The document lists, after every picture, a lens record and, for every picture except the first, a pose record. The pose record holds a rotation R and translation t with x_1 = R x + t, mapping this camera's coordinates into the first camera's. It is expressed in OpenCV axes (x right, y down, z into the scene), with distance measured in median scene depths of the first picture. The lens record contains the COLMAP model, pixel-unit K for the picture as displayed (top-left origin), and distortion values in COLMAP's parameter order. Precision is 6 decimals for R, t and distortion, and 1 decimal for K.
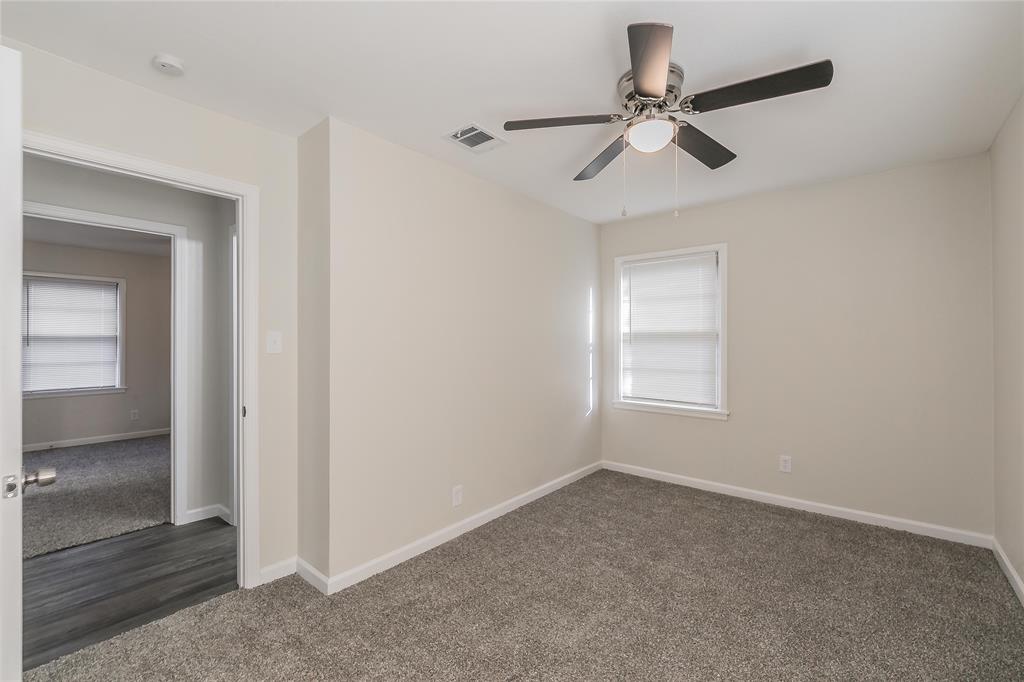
lens RADIAL K [[441.0, 0, 509.0], [0, 441.0, 335.6], [0, 0, 1]] dist [0.000405, -0.000201]
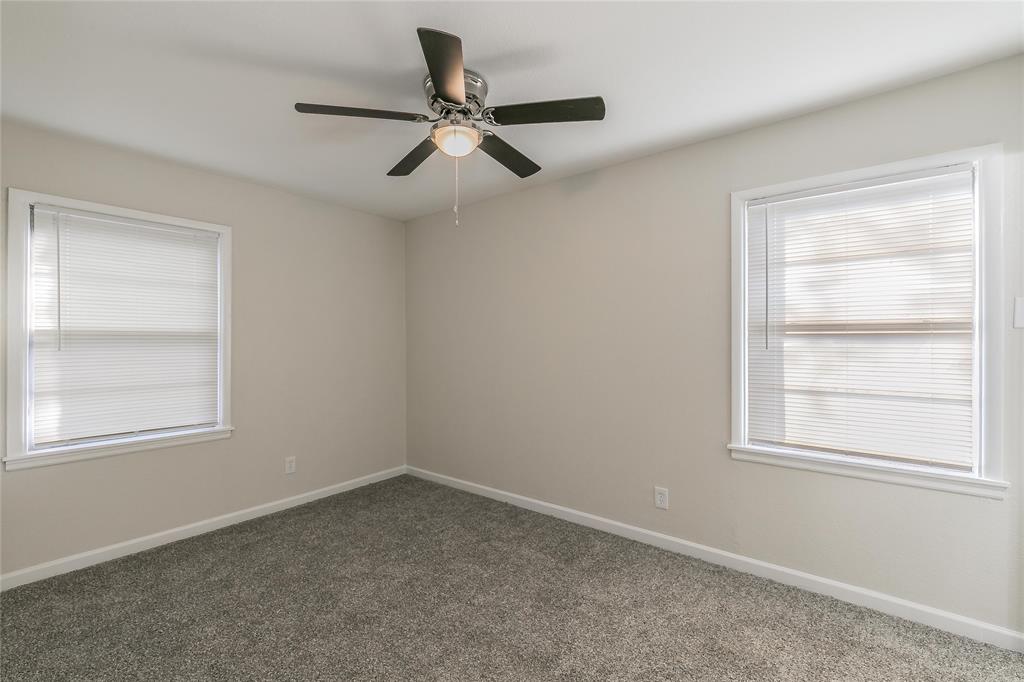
lens RADIAL K [[435.7, 0, 515.5], [0, 435.7, 340.0], [0, 0, 1]] dist [-0.002563, -0.000190]
pose [[-0.033650, 0.005404, 0.999419, -0.412779], [-0.005065, 0.999972, -0.005578, 0.009194], [-0.999421, -0.005249, -0.033622, 0.558206]]
